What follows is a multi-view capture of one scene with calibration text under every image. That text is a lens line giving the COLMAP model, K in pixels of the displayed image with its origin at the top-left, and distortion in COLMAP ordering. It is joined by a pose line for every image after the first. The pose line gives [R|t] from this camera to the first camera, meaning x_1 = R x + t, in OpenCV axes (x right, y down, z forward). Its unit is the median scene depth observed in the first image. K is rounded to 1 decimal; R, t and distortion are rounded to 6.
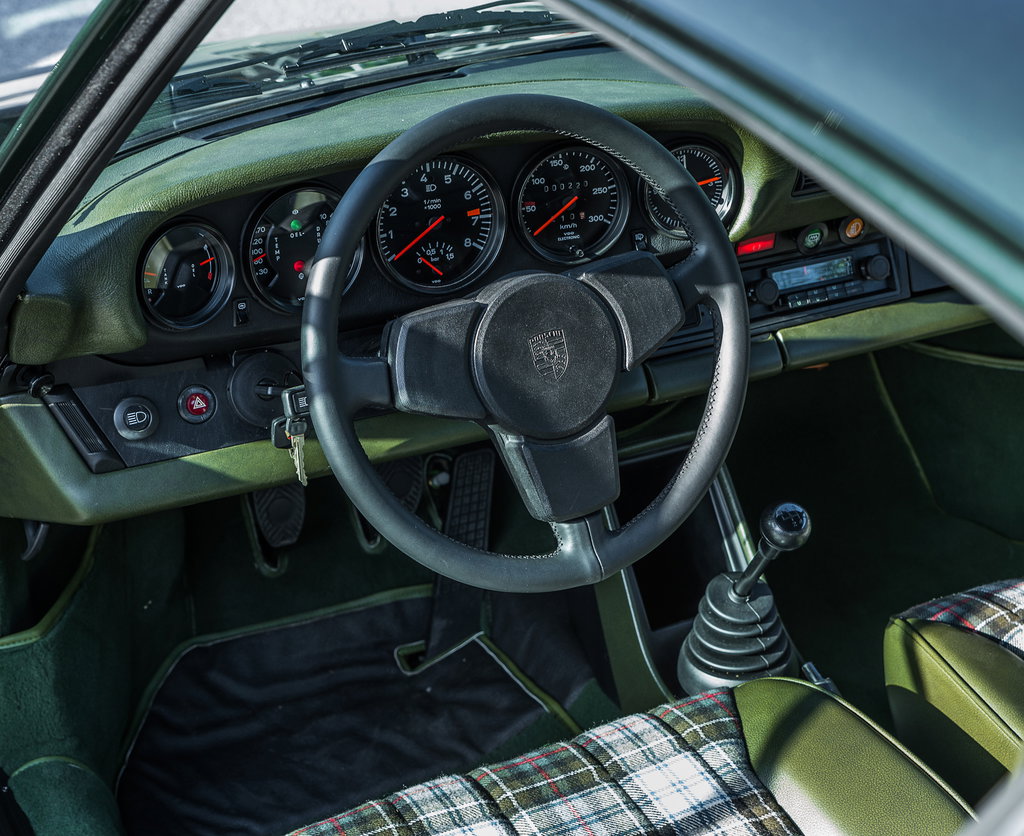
lens RADIAL K [[2193.2, 0, 512.6], [0, 2193.2, 418.8], [0, 0, 1]] dist [0.081910, 0.000000]
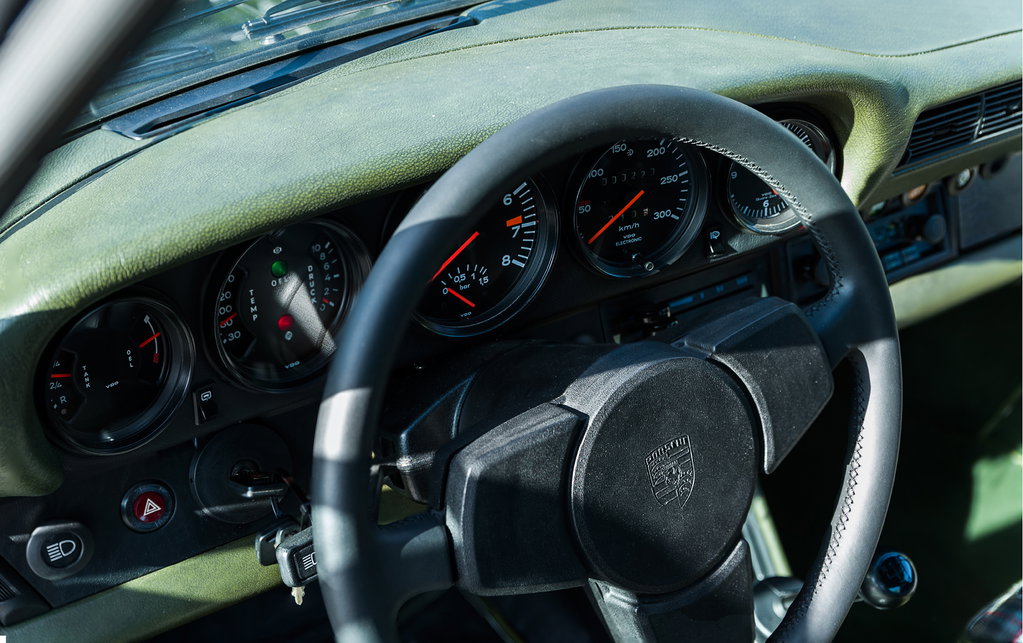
lens RADIAL K [[1368.7, 0, 513.8], [0, 1368.7, 353.8], [0, 0, 1]] dist [0.023898, 0.000000]
pose [[0.993984, -0.035815, 0.103503, -0.070073], [0.020597, 0.989287, 0.144521, -0.121094], [-0.107570, -0.141520, 0.984074, 0.558356]]
